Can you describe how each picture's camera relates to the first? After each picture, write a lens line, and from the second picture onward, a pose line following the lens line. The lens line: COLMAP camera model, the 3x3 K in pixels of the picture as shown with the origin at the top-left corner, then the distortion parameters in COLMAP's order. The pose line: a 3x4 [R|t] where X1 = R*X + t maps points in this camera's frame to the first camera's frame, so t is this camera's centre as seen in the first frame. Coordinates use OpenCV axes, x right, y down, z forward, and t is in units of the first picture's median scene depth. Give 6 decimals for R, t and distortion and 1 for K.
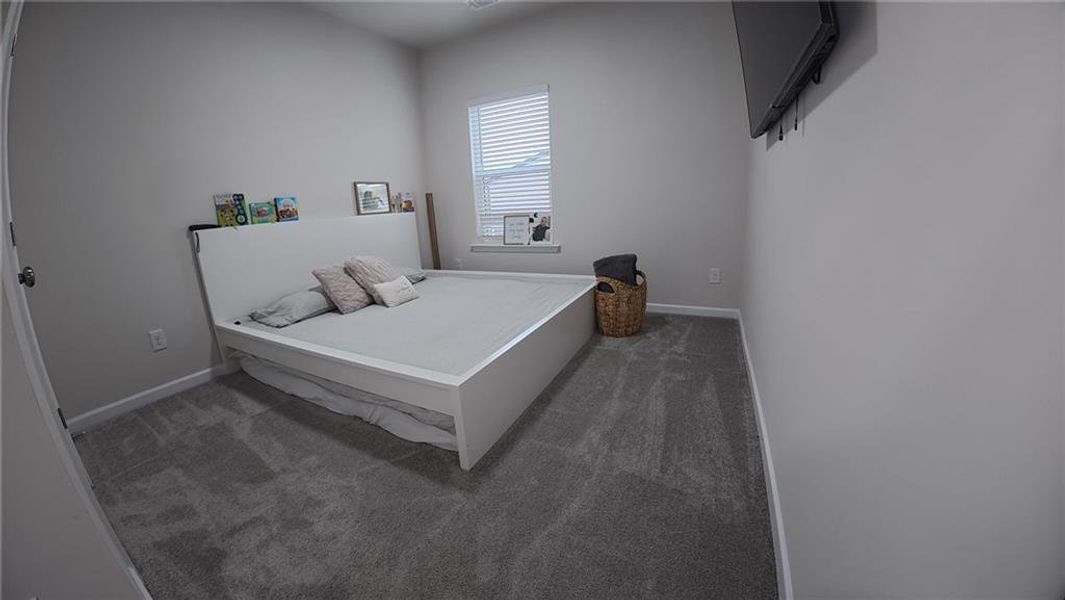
lens RADIAL K [[380.0, 0, 532.1], [0, 380.0, 286.3], [0, 0, 1]] dist [-0.112228, 0.008337]
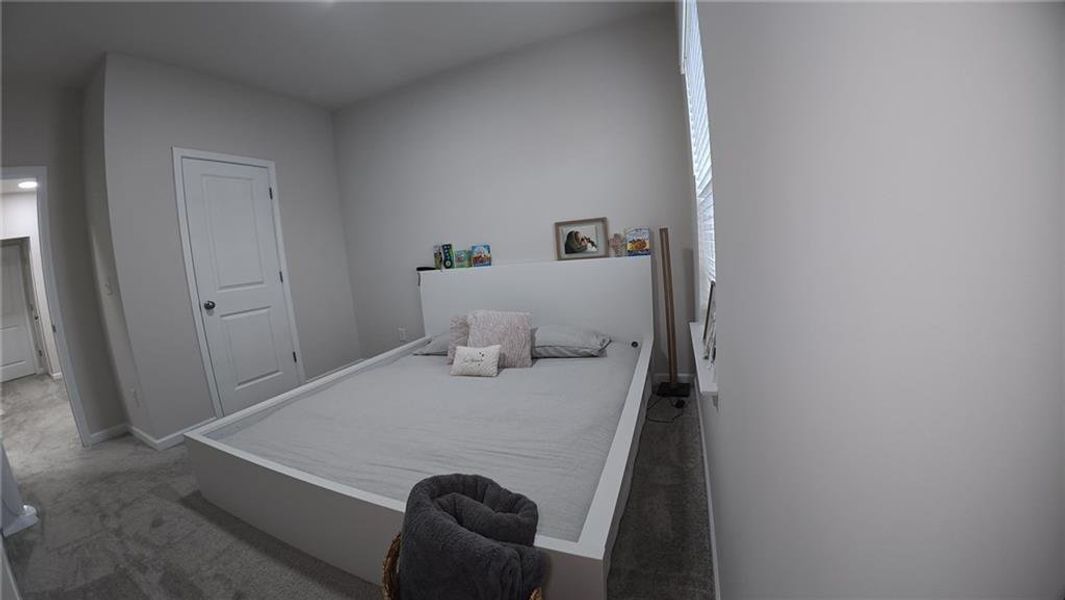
lens RADIAL K [[380.0, 0, 532.1], [0, 380.0, 286.3], [0, 0, 1]] dist [-0.112228, 0.008337]
pose [[0.053819, 0.151744, -0.986954, 0.514936], [-0.127325, 0.981361, 0.143941, -0.314470], [0.990400, 0.117917, 0.072136, 1.093257]]
